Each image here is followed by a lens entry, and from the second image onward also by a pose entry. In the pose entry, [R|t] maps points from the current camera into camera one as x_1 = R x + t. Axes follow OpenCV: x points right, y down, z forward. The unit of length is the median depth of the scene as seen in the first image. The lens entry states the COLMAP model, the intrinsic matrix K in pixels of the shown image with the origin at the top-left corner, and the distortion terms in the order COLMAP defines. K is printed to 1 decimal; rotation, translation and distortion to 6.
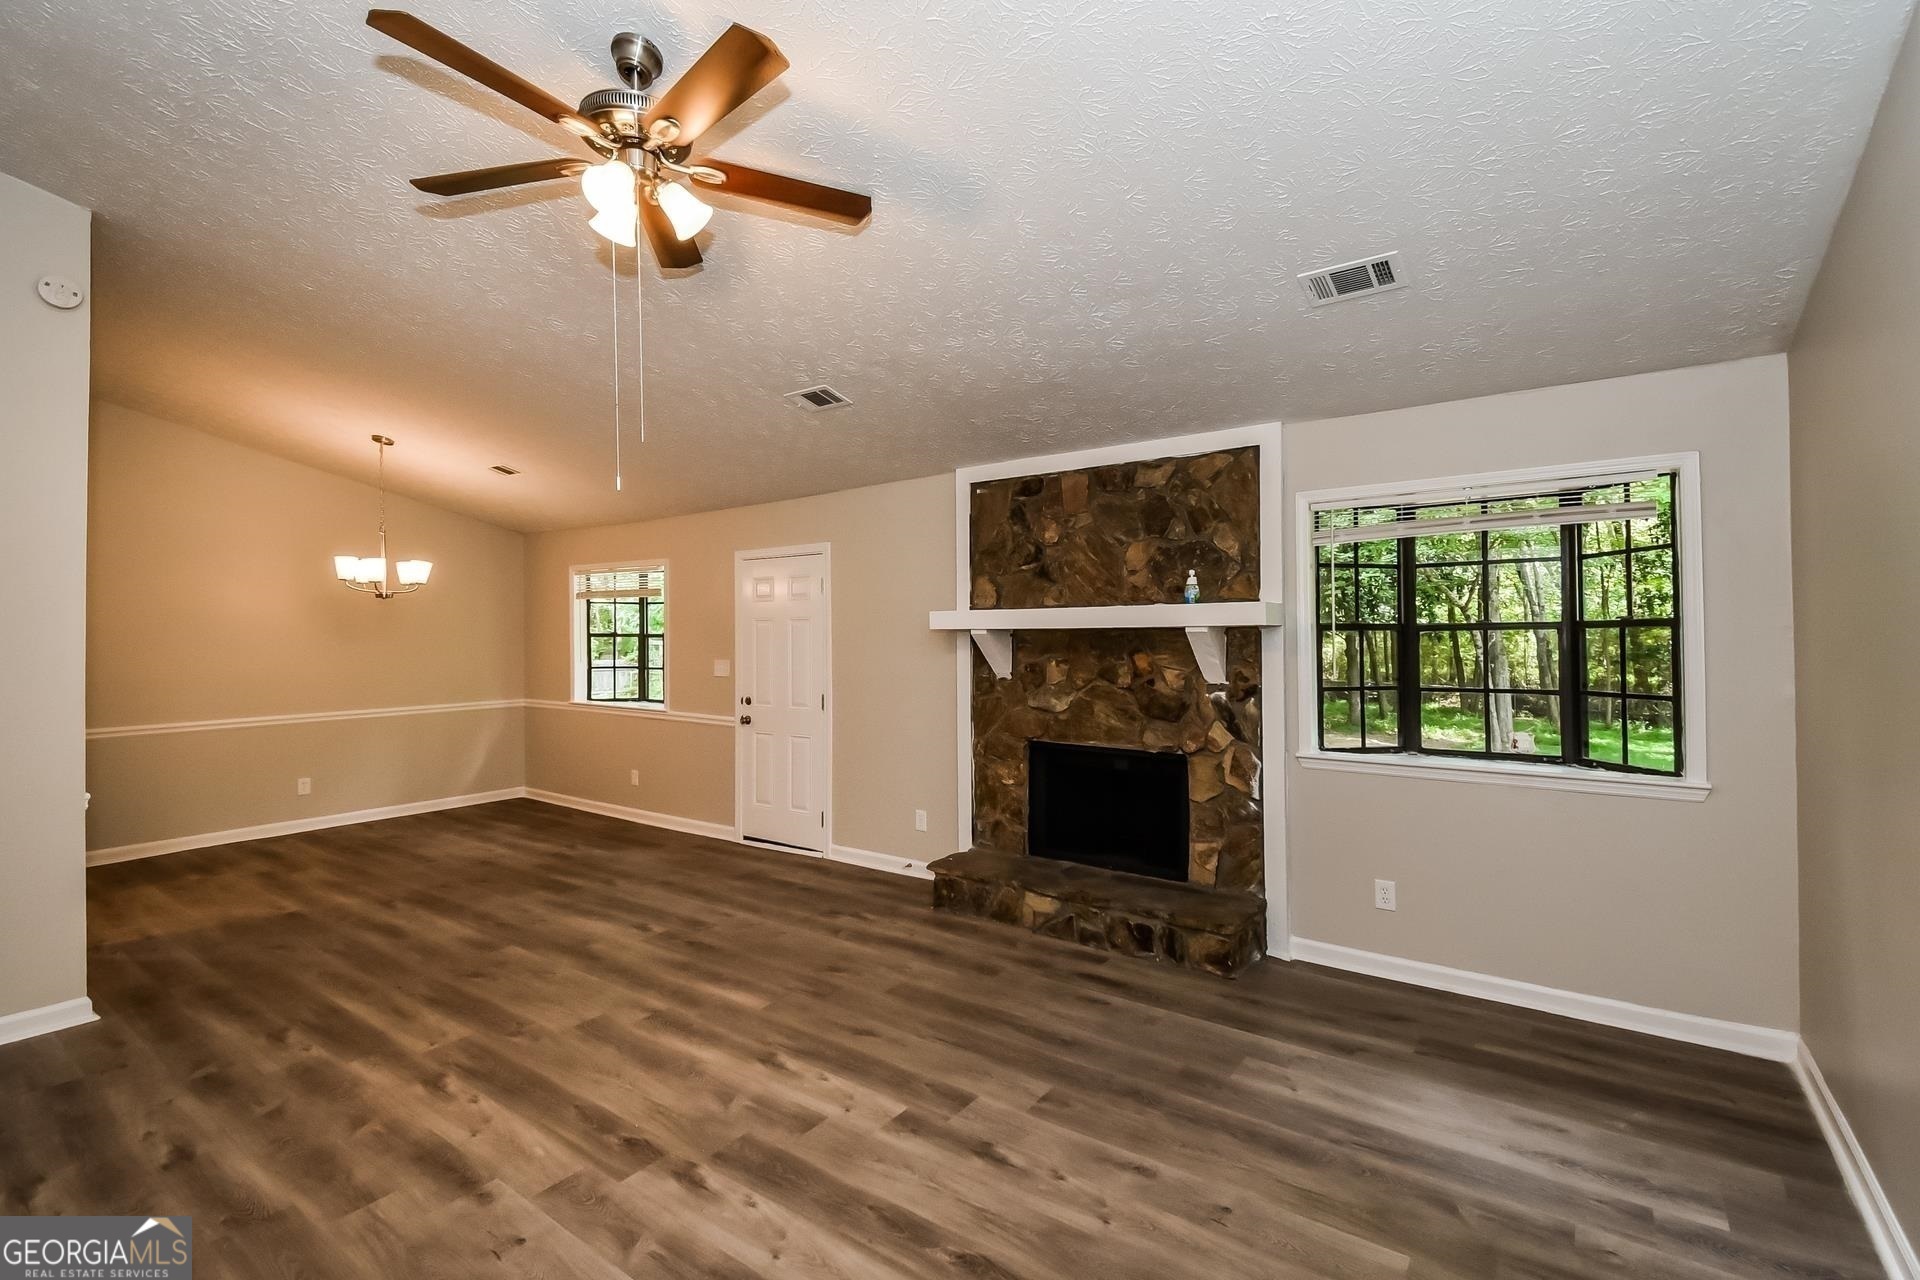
lens RADIAL K [[848.1, 0, 963.0], [0, 848.1, 625.6], [0, 0, 1]] dist [0.048027, -0.022482]
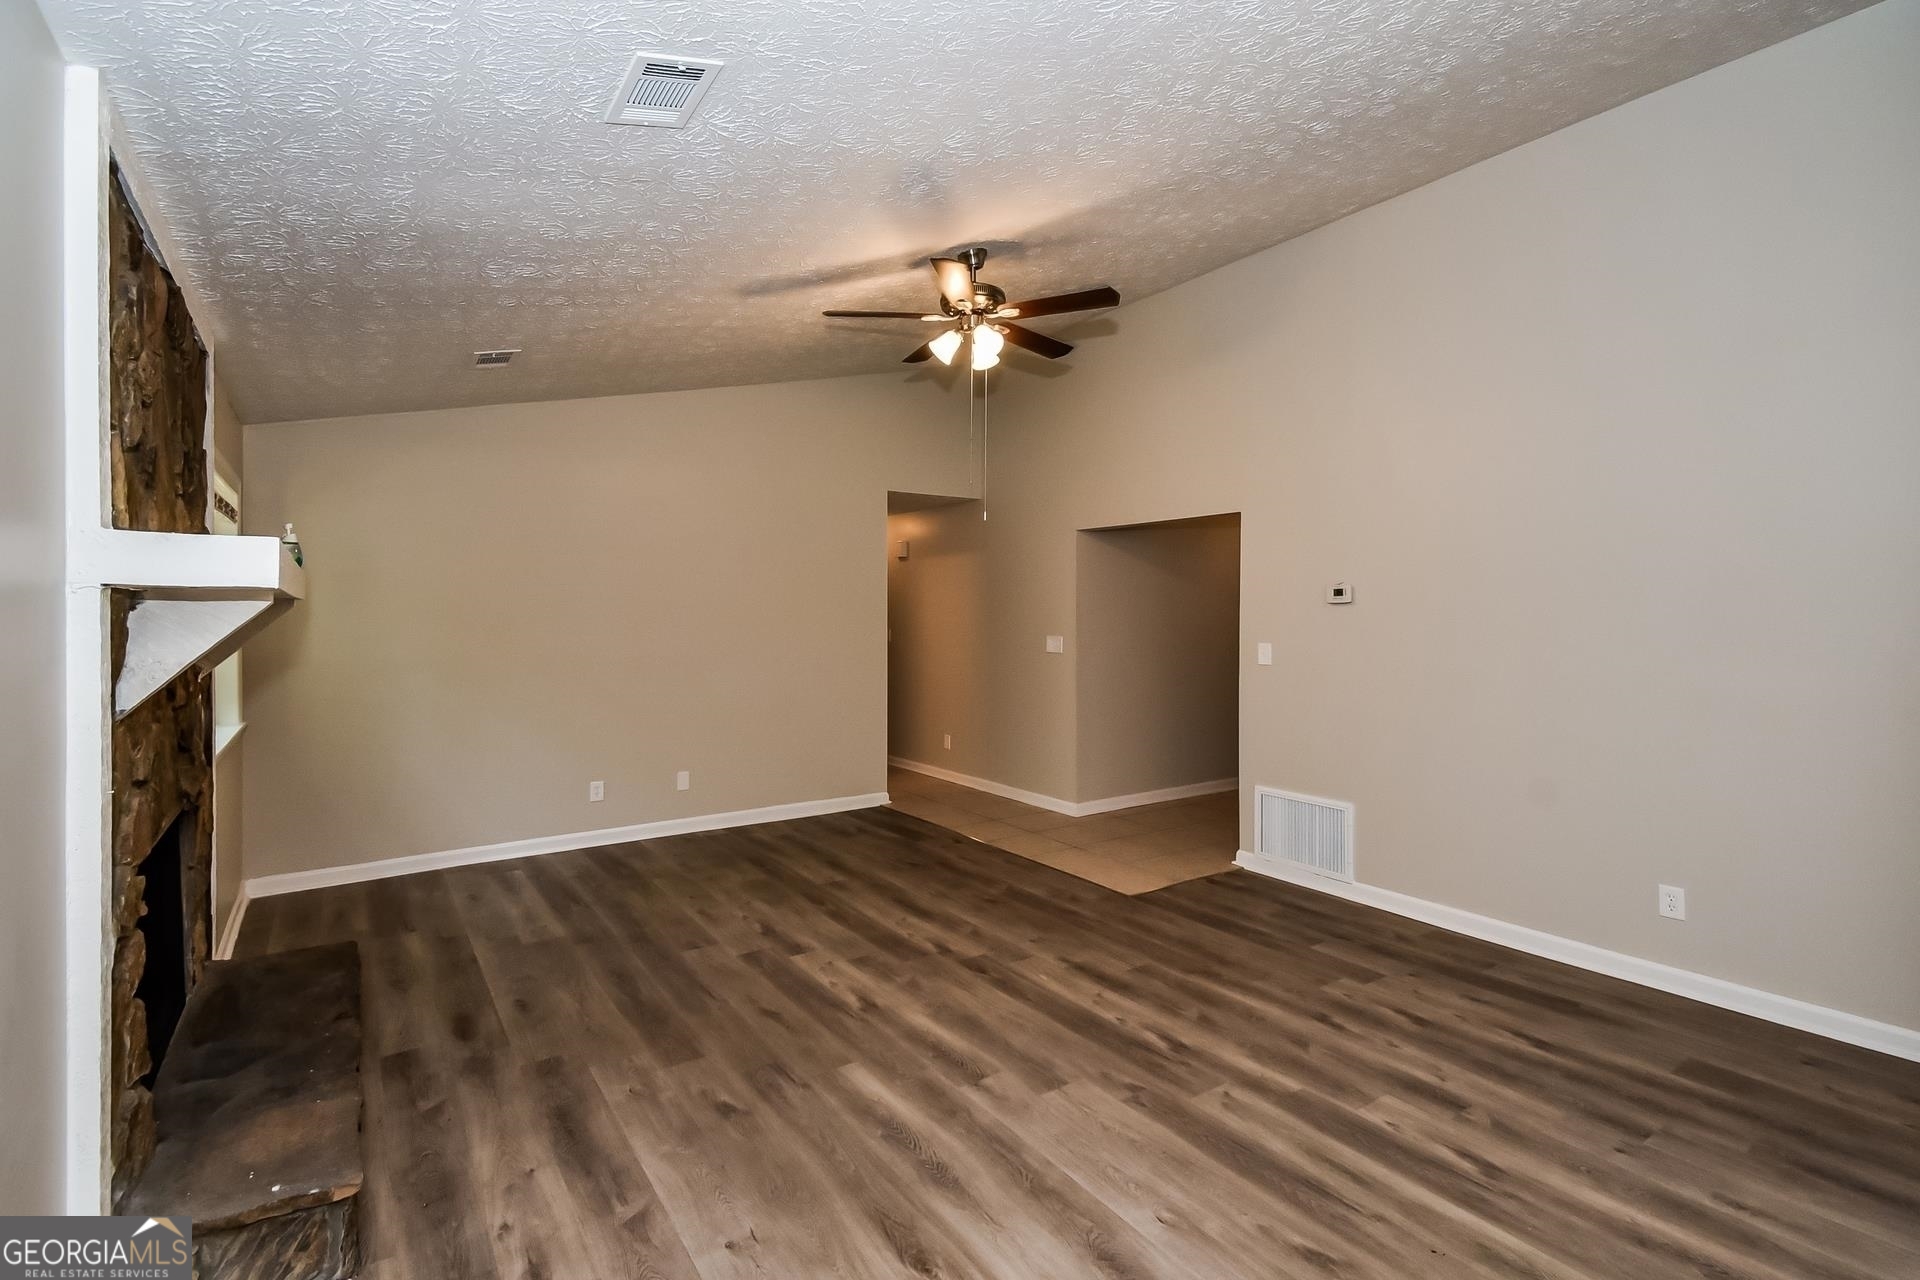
lens RADIAL K [[860.8, 0, 930.9], [0, 860.8, 619.2], [0, 0, 1]] dist [0.053937, -0.024126]
pose [[-0.939566, 0.006718, 0.342303, -0.715826], [0.004230, 0.999959, -0.008013, 0.038347], [-0.342343, -0.006081, -0.939555, 2.123688]]
